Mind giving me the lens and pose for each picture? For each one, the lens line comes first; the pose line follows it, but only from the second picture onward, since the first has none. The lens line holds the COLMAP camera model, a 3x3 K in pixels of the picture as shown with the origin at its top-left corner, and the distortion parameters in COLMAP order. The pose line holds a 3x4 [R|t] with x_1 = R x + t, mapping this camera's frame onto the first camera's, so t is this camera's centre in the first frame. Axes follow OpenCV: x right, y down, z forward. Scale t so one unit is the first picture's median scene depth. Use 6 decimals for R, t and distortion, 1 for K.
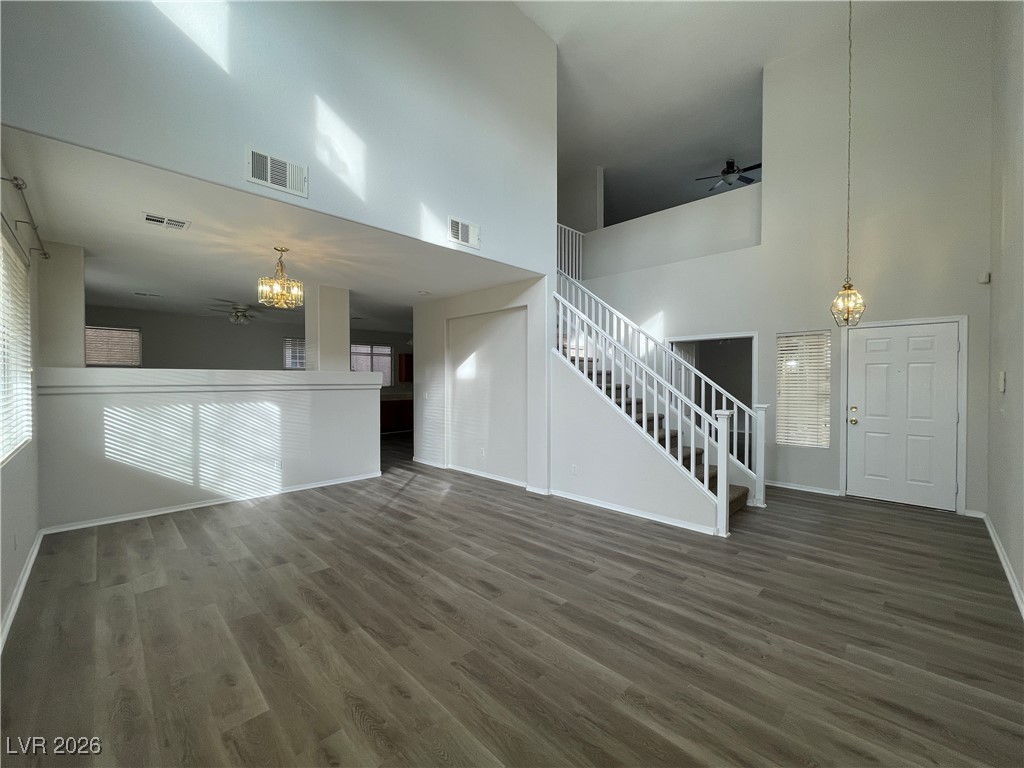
lens RADIAL K [[416.0, 0, 514.4], [0, 416.0, 383.0], [0, 0, 1]] dist [-0.003066, 0.000160]
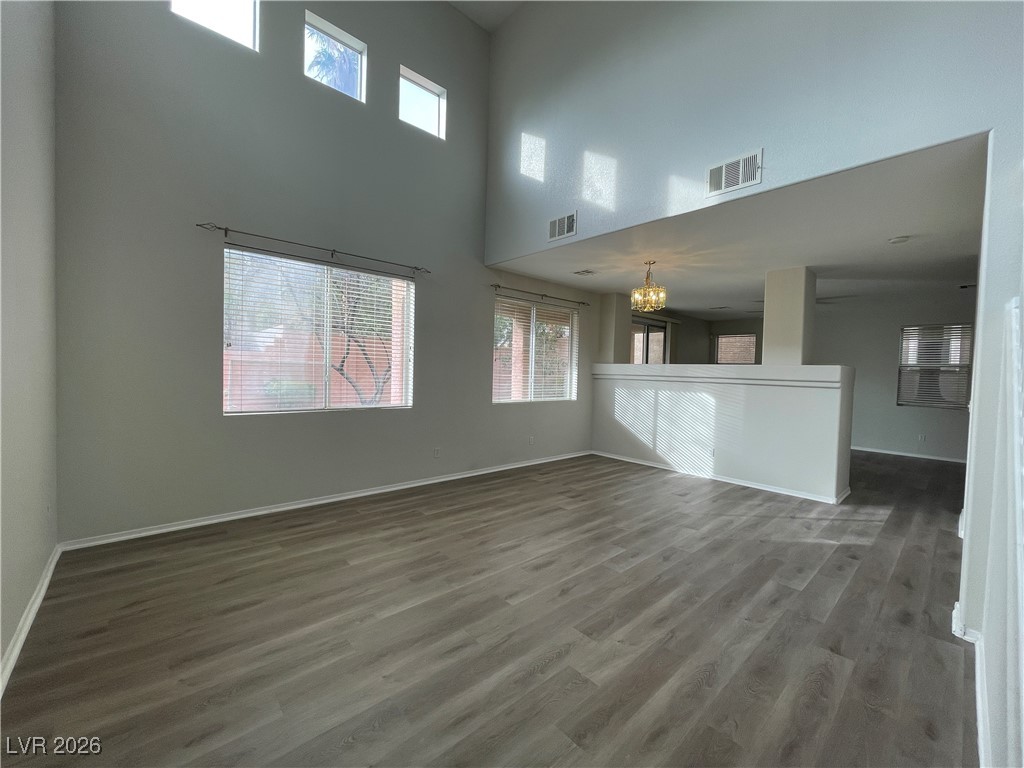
lens RADIAL K [[411.7, 0, 509.6], [0, 411.7, 385.8], [0, 0, 1]] dist [0.000458, 0.000118]
pose [[-0.057486, 0.035536, -0.997714, 0.688916], [-0.036064, 0.998640, 0.037647, 0.004264], [0.997695, 0.038145, -0.056126, 0.693856]]
